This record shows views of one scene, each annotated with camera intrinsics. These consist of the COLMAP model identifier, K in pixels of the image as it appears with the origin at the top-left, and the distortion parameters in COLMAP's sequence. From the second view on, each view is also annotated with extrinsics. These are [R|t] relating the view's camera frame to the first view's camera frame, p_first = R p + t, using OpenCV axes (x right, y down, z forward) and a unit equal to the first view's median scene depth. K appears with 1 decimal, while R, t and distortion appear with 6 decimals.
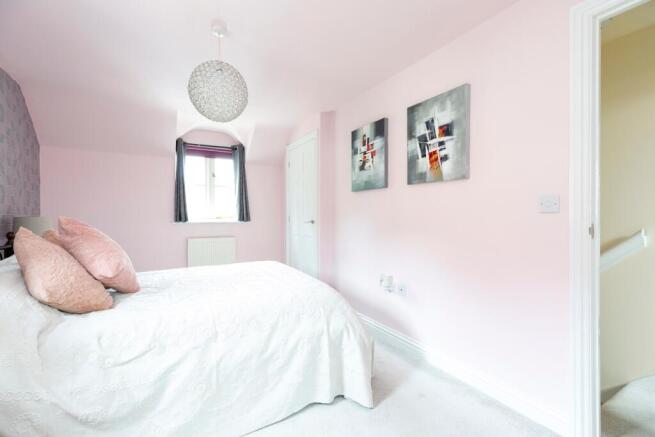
lens RADIAL K [[294.8, 0, 329.6], [0, 294.8, 216.9], [0, 0, 1]] dist [-0.000011, -0.000094]
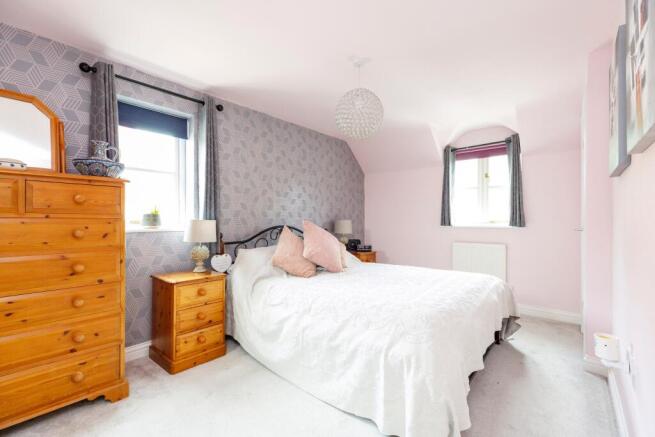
lens RADIAL K [[294.8, 0, 327.6], [0, 294.8, 221.6], [0, 0, 1]] dist [-0.000011, -0.000094]
pose [[0.325510, 0.007216, -0.945511, 0.429482], [-0.006428, 0.999965, 0.005418, -0.000341], [0.945517, 0.004314, 0.325545, 0.313735]]
